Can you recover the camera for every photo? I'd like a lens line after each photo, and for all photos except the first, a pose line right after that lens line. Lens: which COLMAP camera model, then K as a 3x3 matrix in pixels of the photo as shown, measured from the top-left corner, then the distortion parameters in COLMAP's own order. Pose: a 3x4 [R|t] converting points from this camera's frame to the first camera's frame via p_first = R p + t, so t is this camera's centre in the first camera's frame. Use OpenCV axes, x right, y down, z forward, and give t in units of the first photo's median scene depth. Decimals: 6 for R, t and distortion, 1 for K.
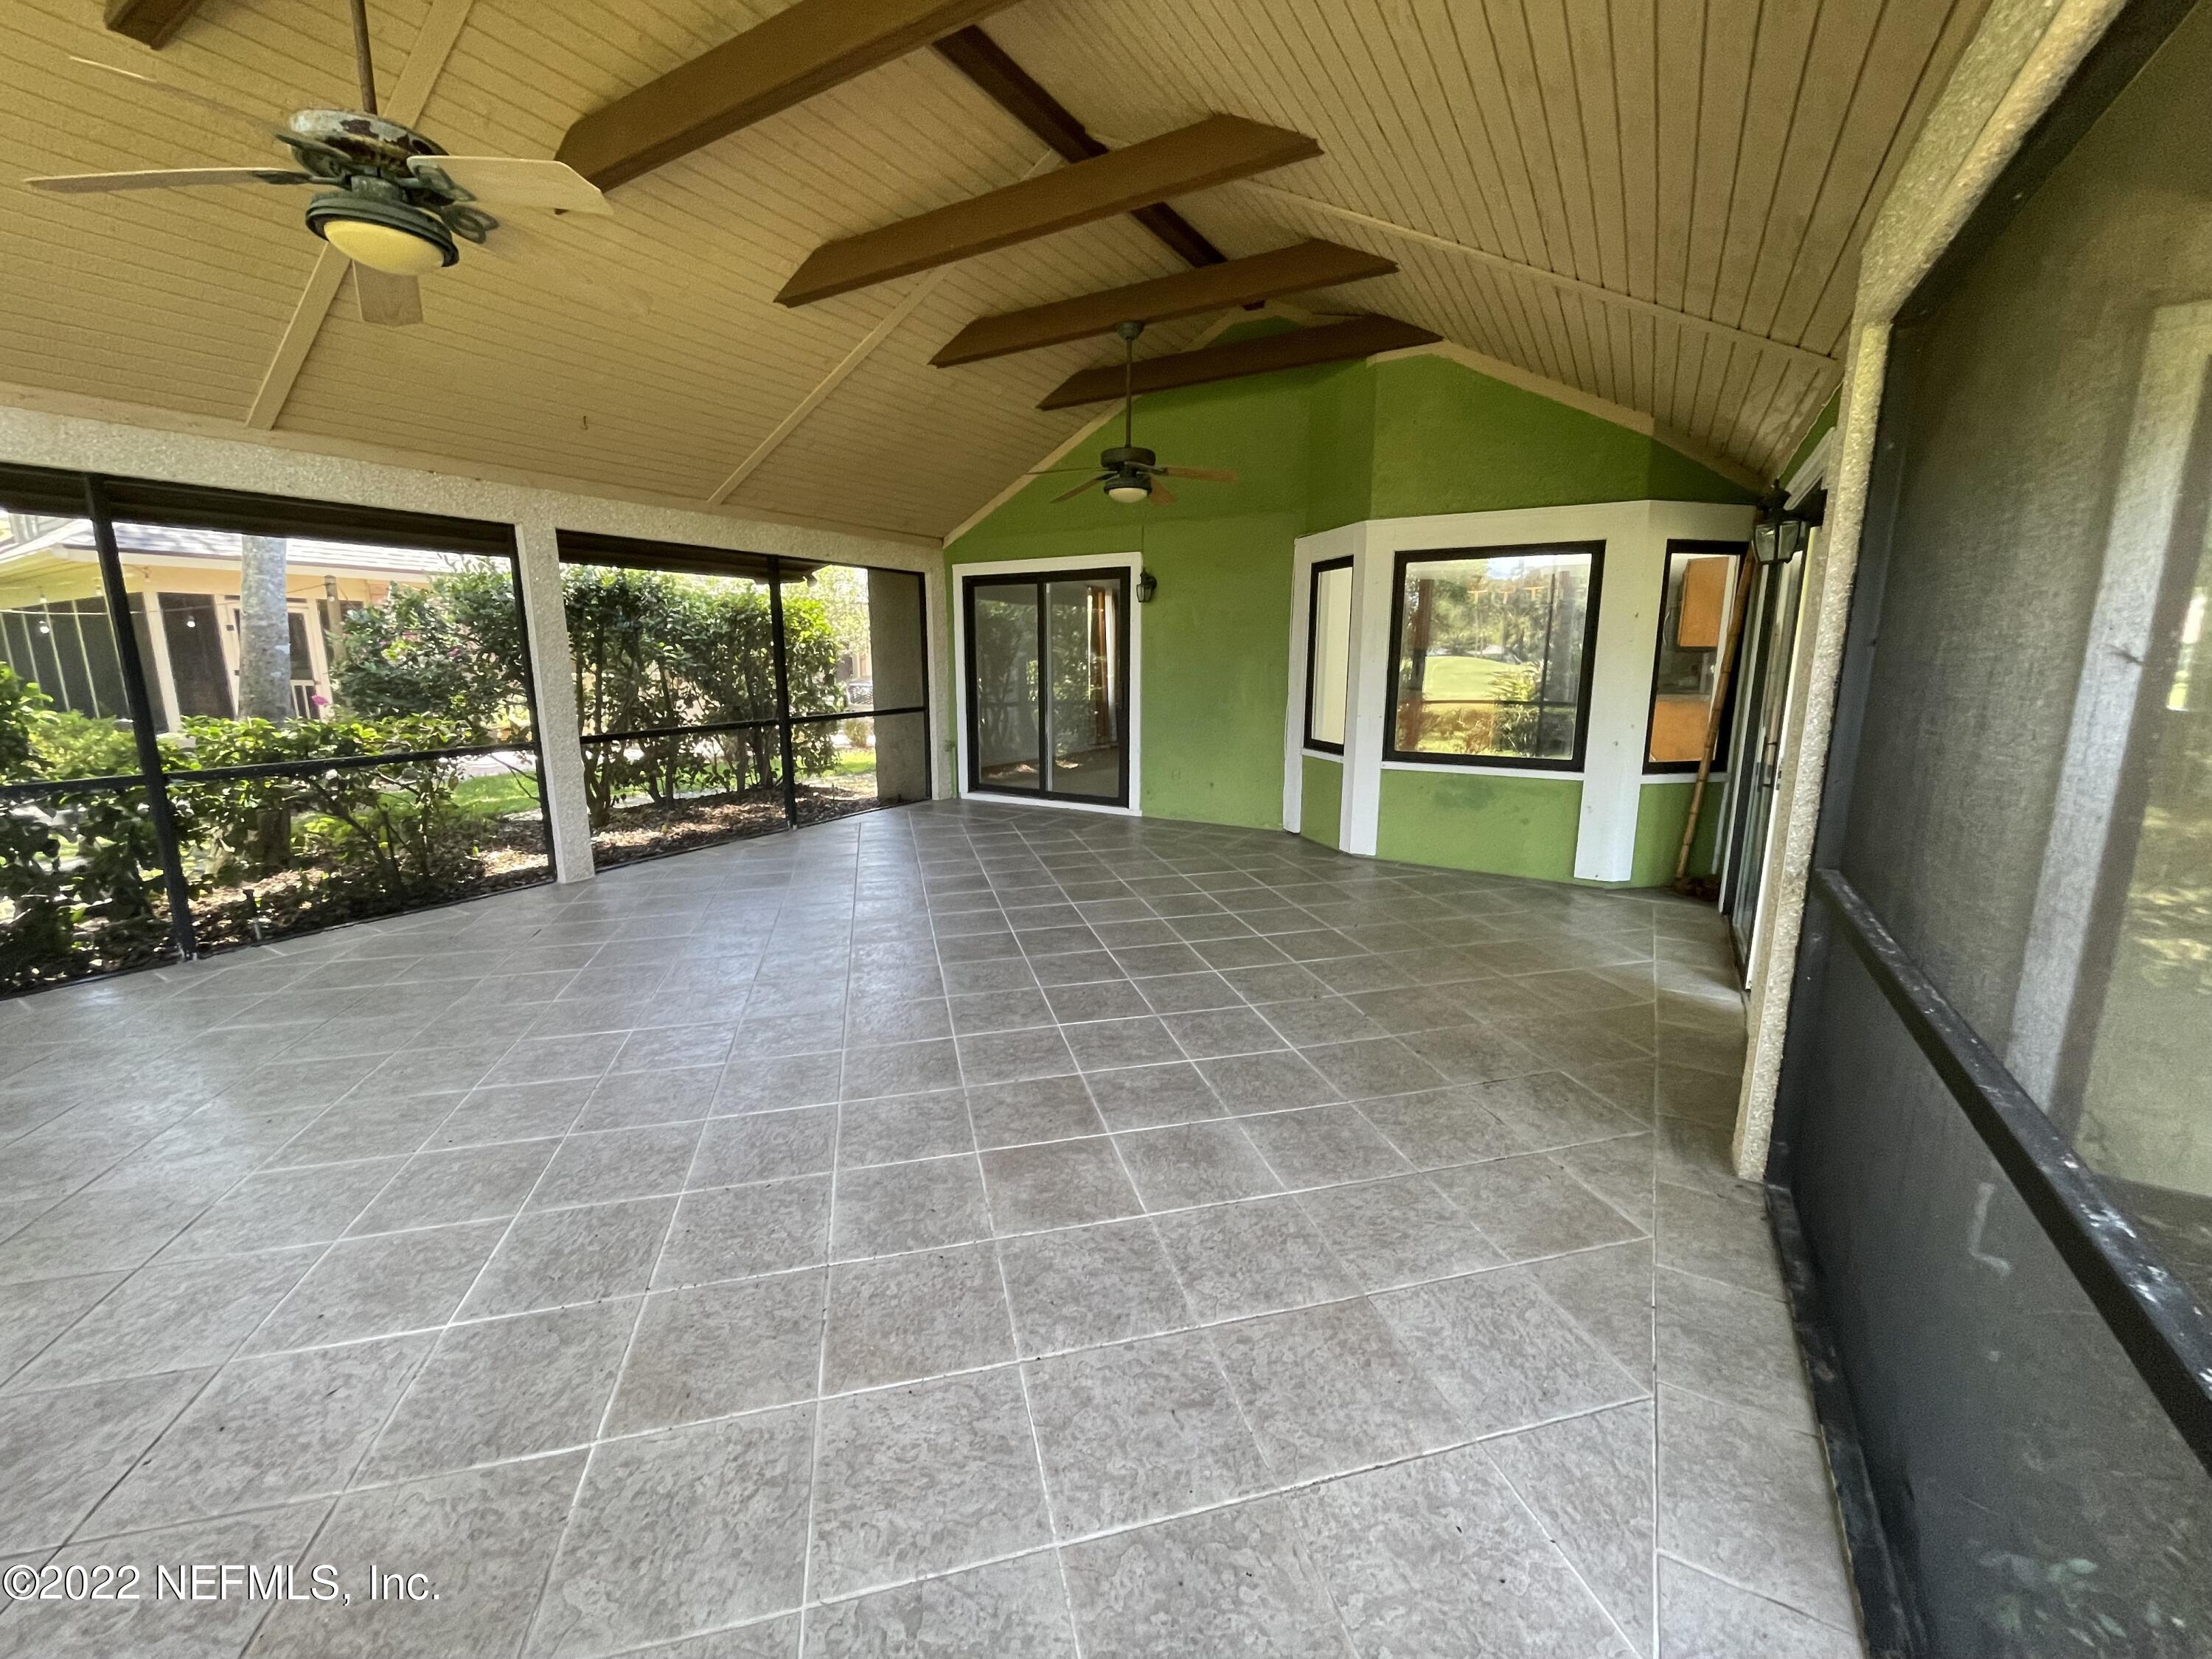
lens RADIAL K [[893.5, 0, 1097.9], [0, 893.5, 819.1], [0, 0, 1]] dist [-0.002730, 0.000195]
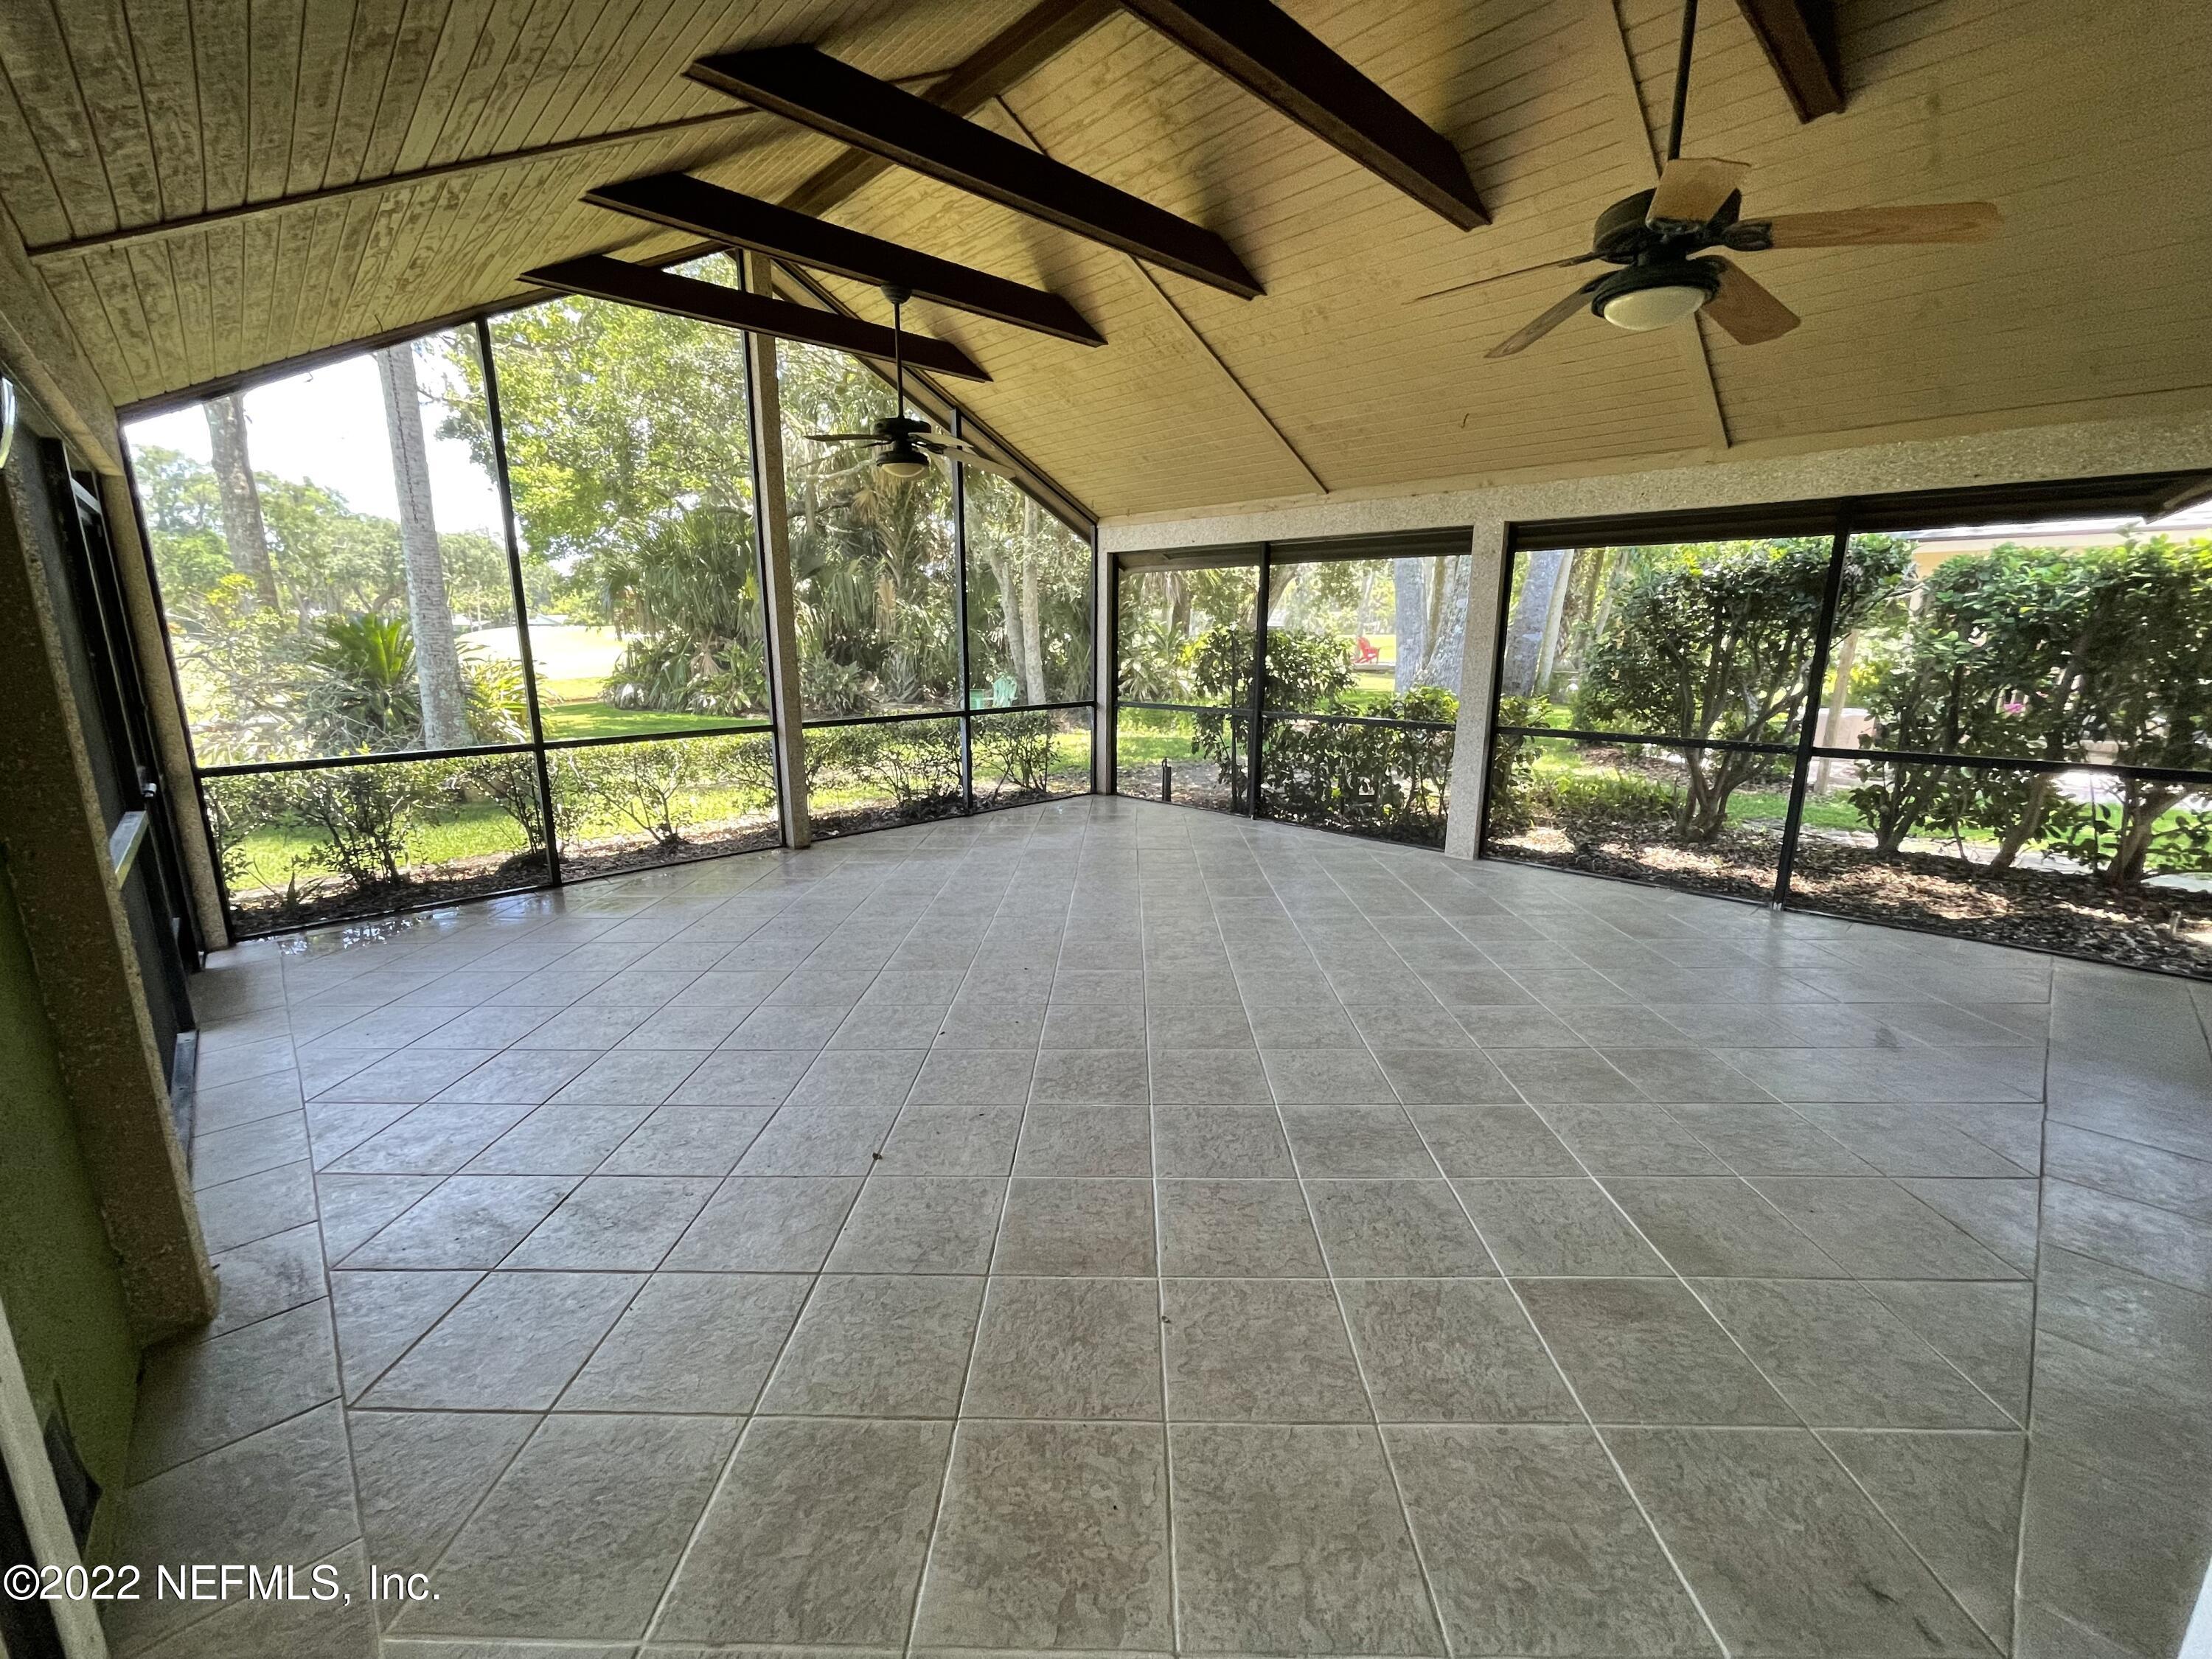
lens RADIAL K [[893.5, 0, 1095.6], [0, 893.5, 834.9], [0, 0, 1]] dist [-0.002730, 0.000195]
pose [[-0.263111, 0.215176, -0.940464, 0.577926], [-0.181895, 0.946264, 0.267392, -0.183814], [0.947463, 0.241420, -0.209833, 0.897187]]
